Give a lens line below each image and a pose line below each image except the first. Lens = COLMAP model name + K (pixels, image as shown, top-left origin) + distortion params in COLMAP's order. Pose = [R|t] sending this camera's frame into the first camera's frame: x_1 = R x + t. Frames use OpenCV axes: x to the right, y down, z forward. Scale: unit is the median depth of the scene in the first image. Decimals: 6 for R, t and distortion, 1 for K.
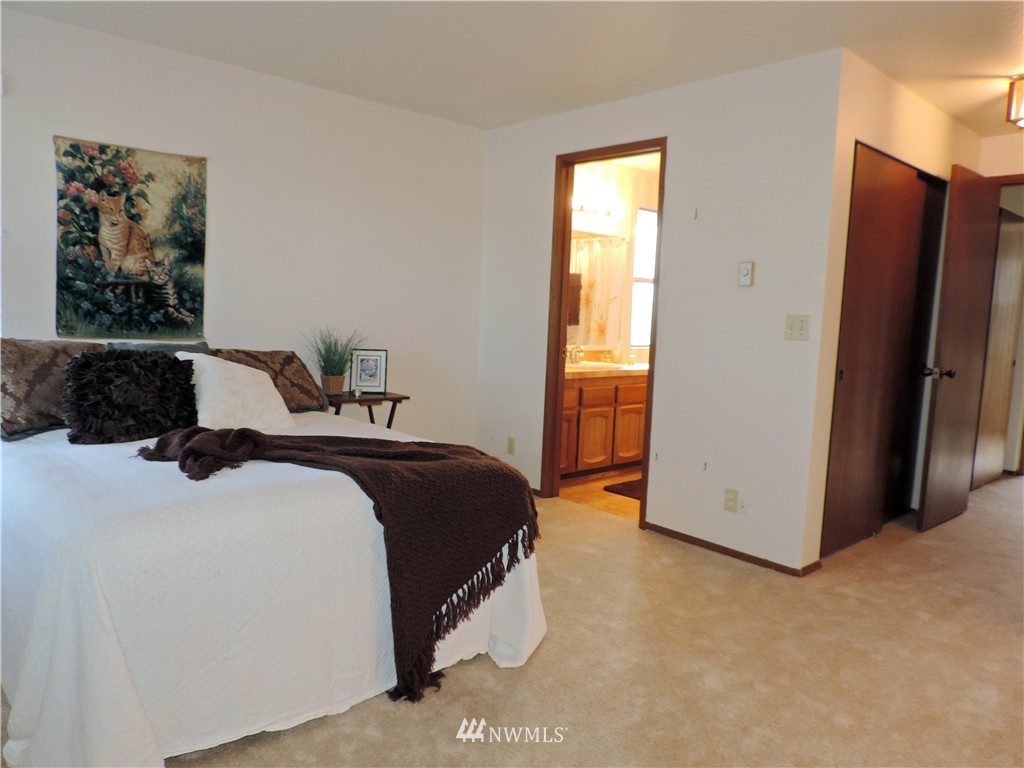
lens RADIAL K [[731.0, 0, 512.1], [0, 731.0, 382.6], [0, 0, 1]] dist [-0.021918, -0.001078]
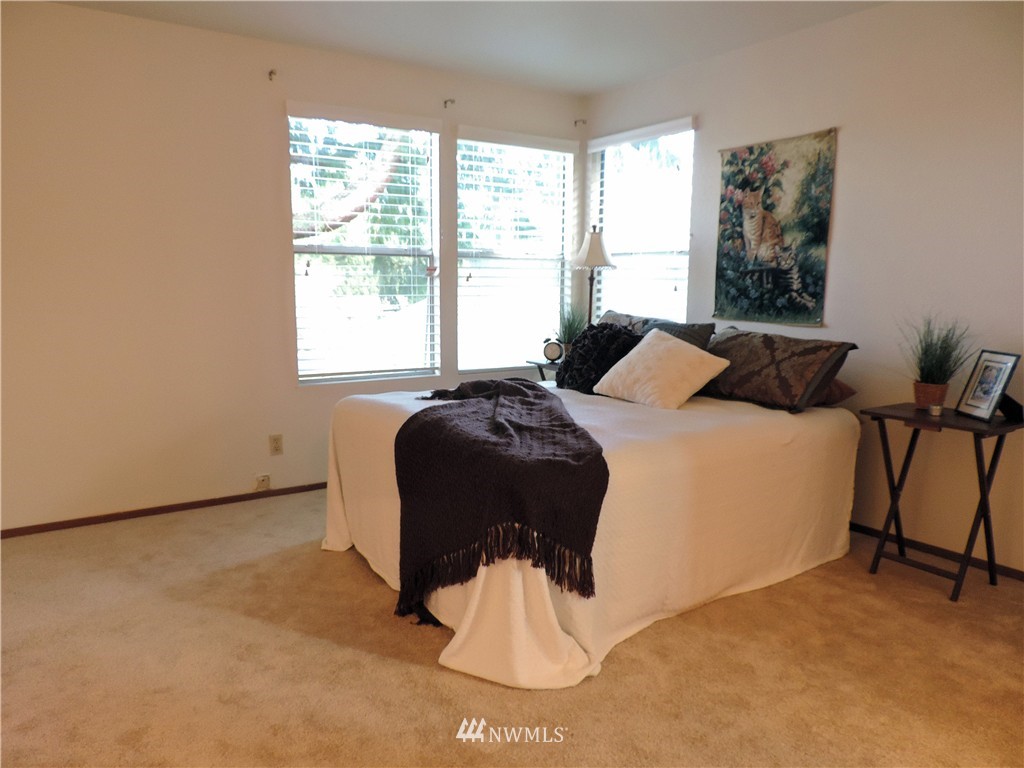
lens RADIAL K [[731.0, 0, 511.8], [0, 731.0, 385.6], [0, 0, 1]] dist [-0.021918, -0.001078]
pose [[-0.152768, 0.098855, -0.983305, 0.604238], [-0.107650, 0.987399, 0.115992, -0.053220], [0.982382, 0.123573, -0.140201, 0.809126]]
